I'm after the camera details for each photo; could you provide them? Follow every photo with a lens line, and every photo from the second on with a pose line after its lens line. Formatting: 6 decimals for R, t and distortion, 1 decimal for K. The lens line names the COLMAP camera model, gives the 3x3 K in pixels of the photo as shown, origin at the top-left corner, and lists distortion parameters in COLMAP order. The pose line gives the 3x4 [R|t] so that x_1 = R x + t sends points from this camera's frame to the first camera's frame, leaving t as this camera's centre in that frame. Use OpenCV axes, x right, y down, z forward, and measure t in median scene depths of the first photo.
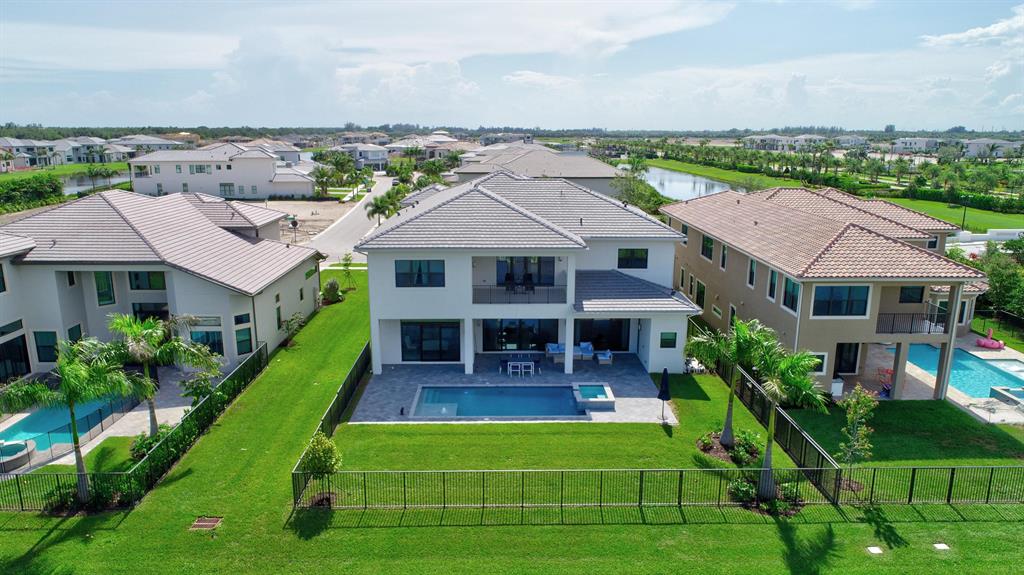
lens RADIAL K [[683.7, 0, 512.0], [0, 683.7, 287.5], [0, 0, 1]] dist [-0.003571, -0.000965]
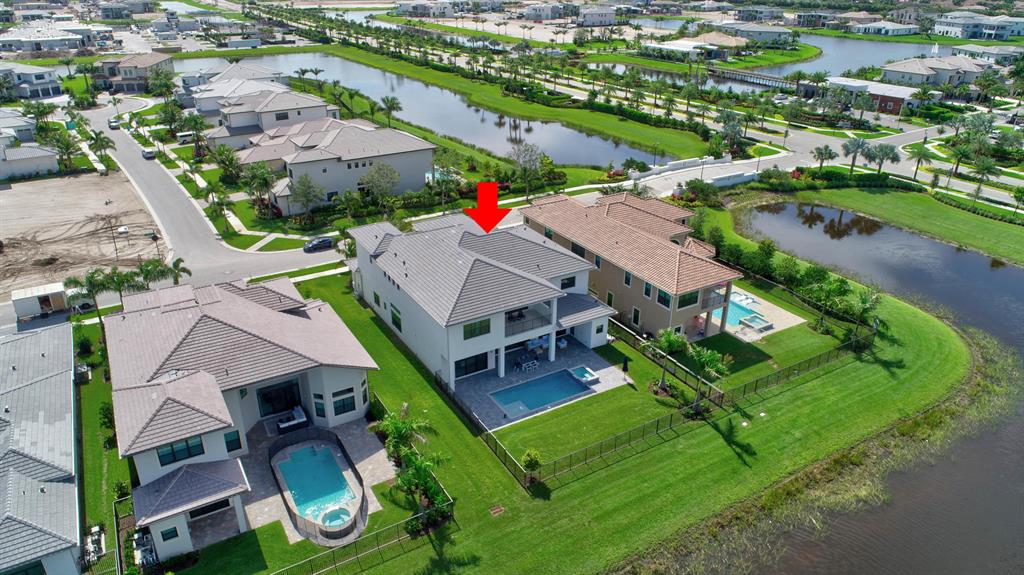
lens RADIAL K [[683.7, 0, 512.0], [0, 683.7, 287.5], [0, 0, 1]] dist [-0.003571, -0.000965]
pose [[0.868745, -0.209917, 0.448571, -0.747942], [0.109070, 0.964586, 0.240160, -0.482310], [-0.483099, -0.159712, 0.860876, -0.402881]]
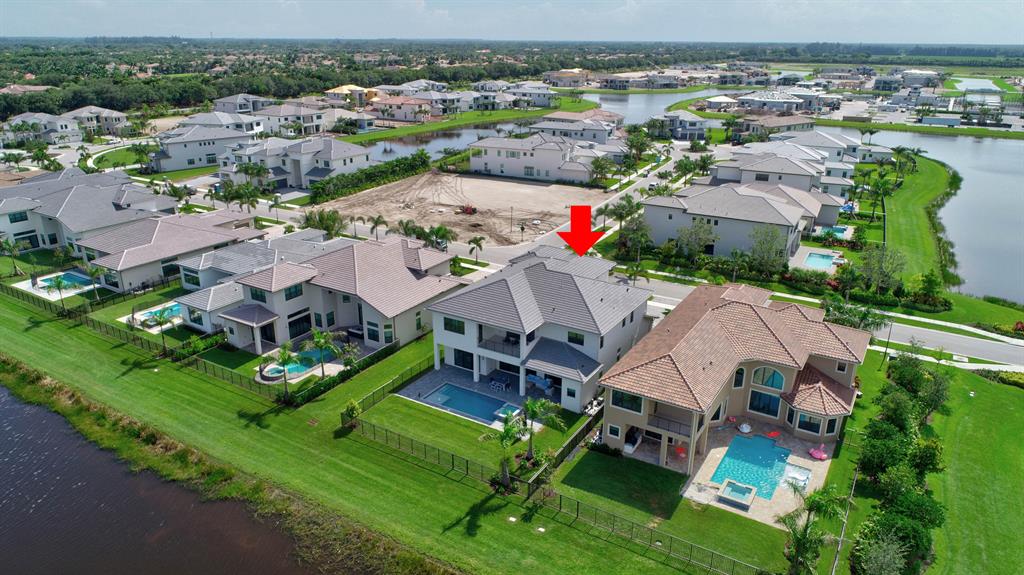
lens RADIAL K [[683.7, 0, 512.0], [0, 683.7, 287.5], [0, 0, 1]] dist [-0.003571, -0.000965]
pose [[0.841084, 0.186197, -0.507846, 0.934685], [-0.124162, 0.980274, 0.153774, -0.431277], [0.526461, -0.066282, 0.847612, -0.519970]]
